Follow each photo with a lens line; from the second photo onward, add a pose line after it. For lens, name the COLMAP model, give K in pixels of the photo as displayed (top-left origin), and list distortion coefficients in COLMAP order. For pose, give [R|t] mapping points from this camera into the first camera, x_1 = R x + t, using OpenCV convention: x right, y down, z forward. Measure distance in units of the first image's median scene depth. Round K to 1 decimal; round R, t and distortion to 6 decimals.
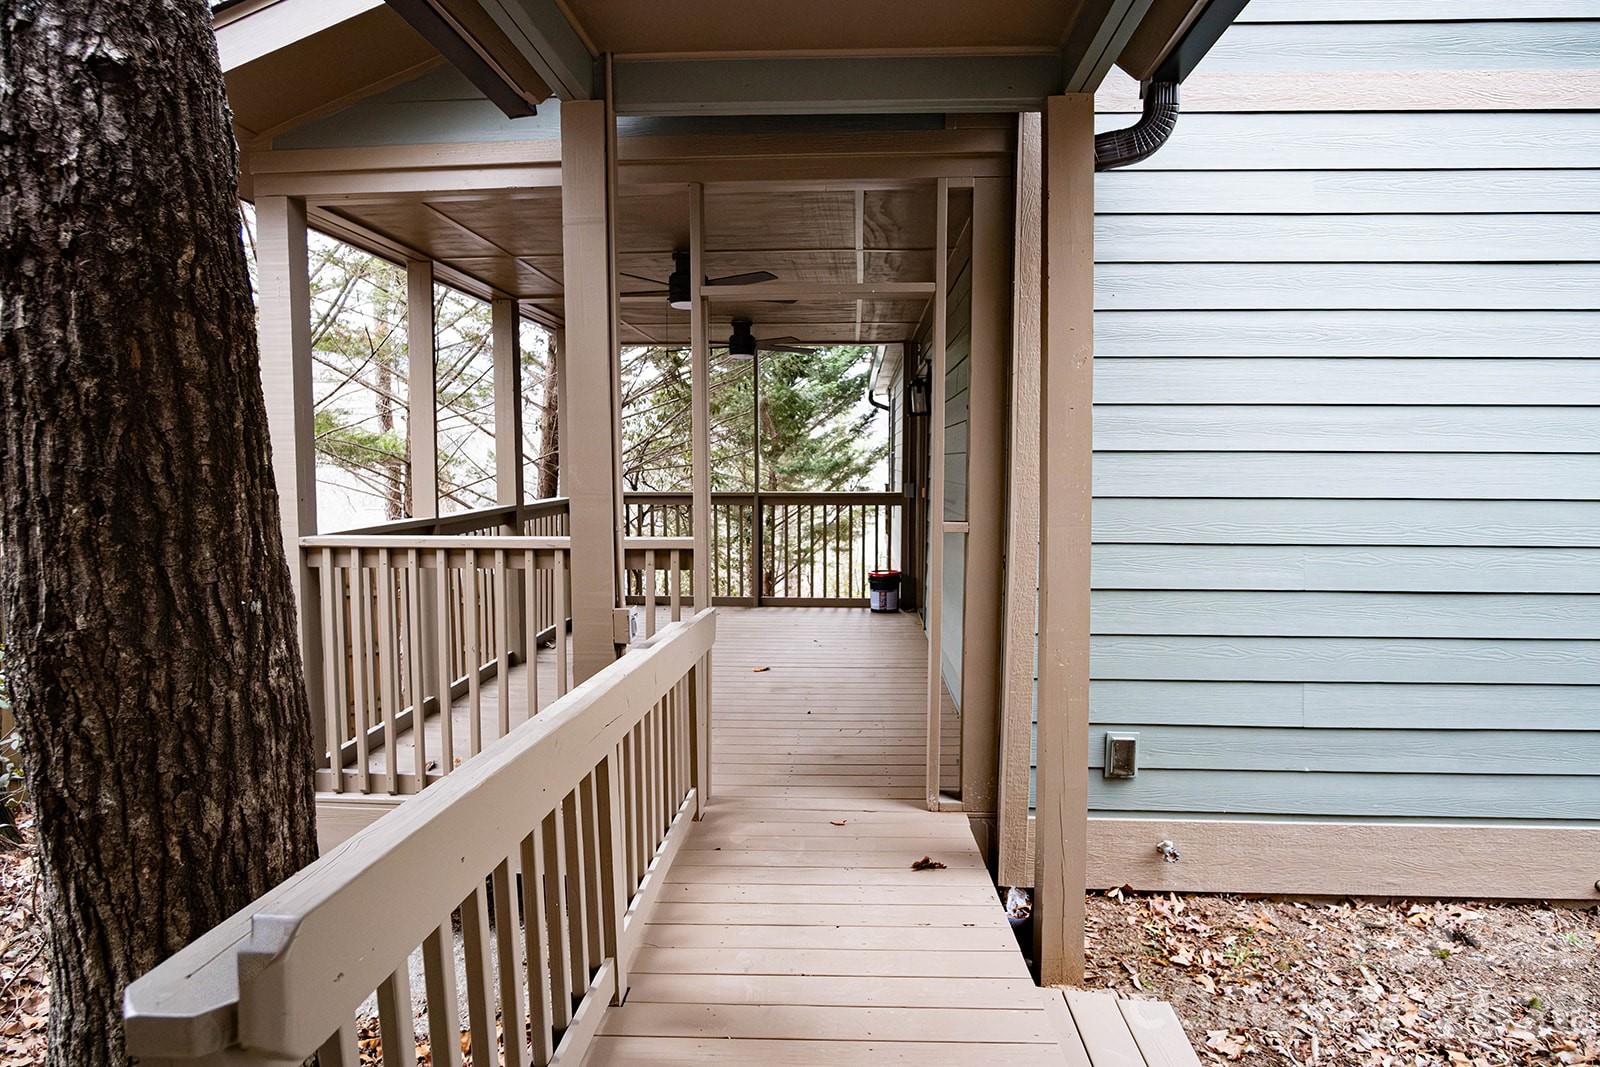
lens RADIAL K [[852.1, 0, 806.6], [0, 852.1, 531.2], [0, 0, 1]] dist [-0.029064, 0.004443]
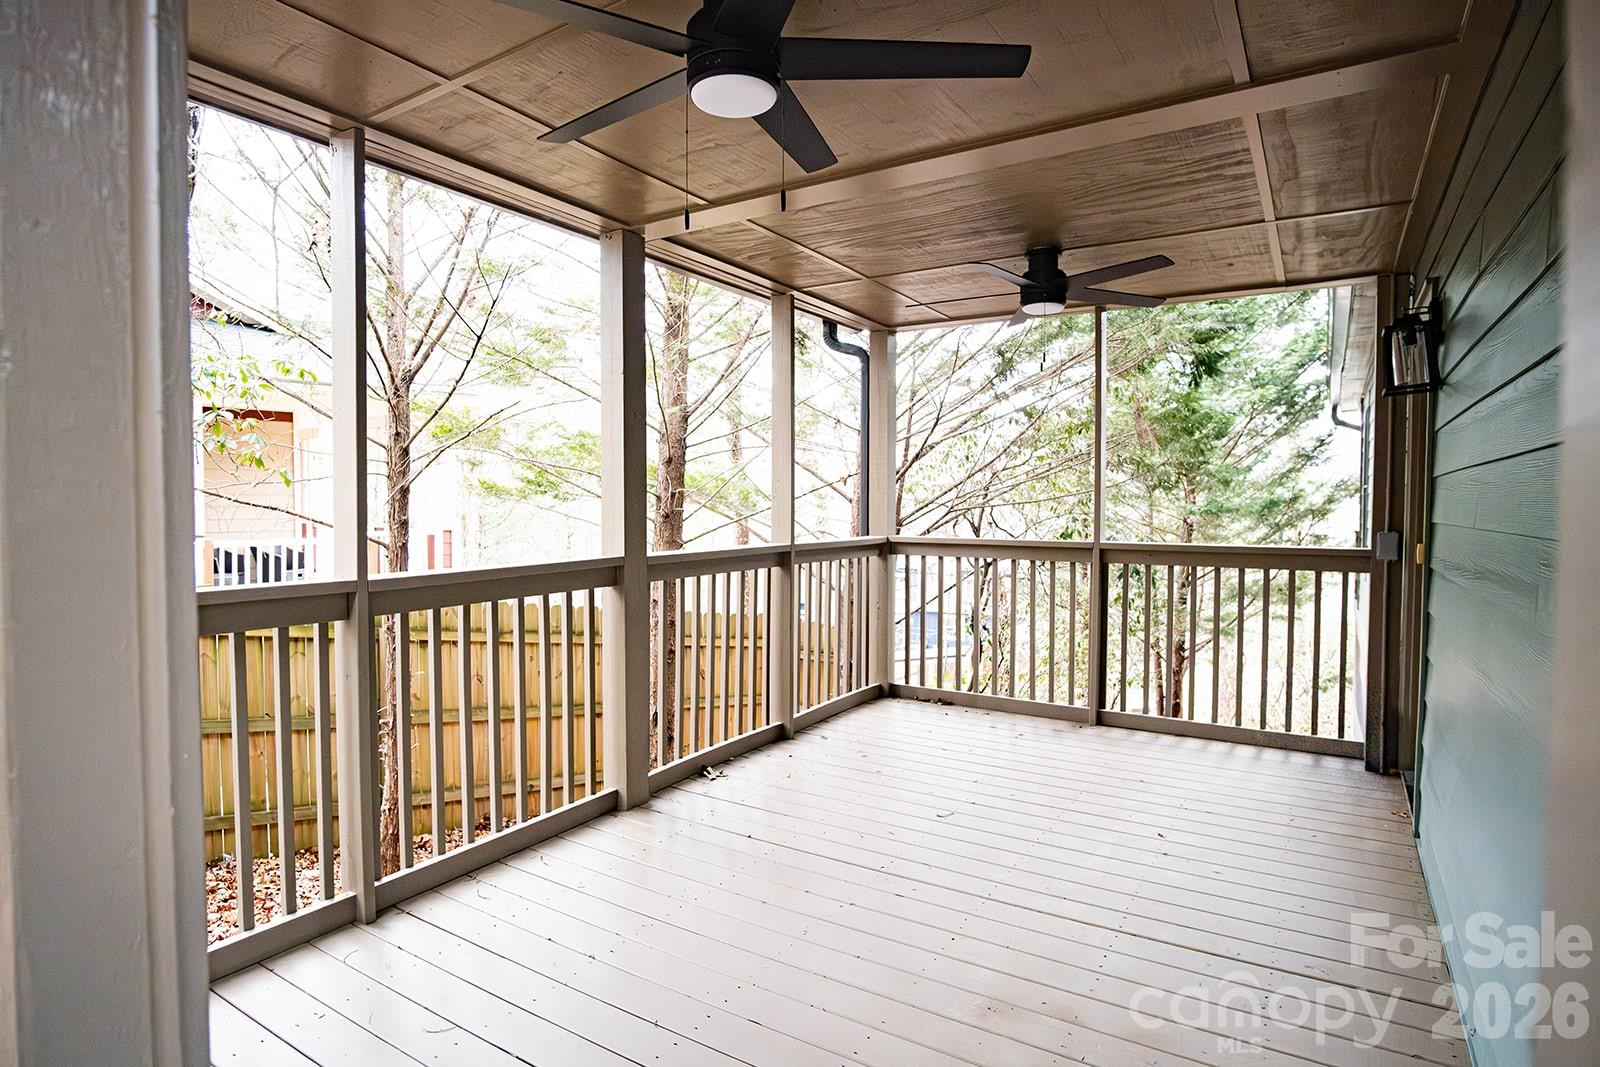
lens RADIAL K [[852.1, 0, 795.8], [0, 852.1, 532.4], [0, 0, 1]] dist [-0.029064, 0.004443]
pose [[0.877046, 0.018252, -0.480060, 0.025873], [-0.041073, 0.998468, -0.037077, -0.011605], [0.478648, 0.052236, 0.876452, 0.192721]]
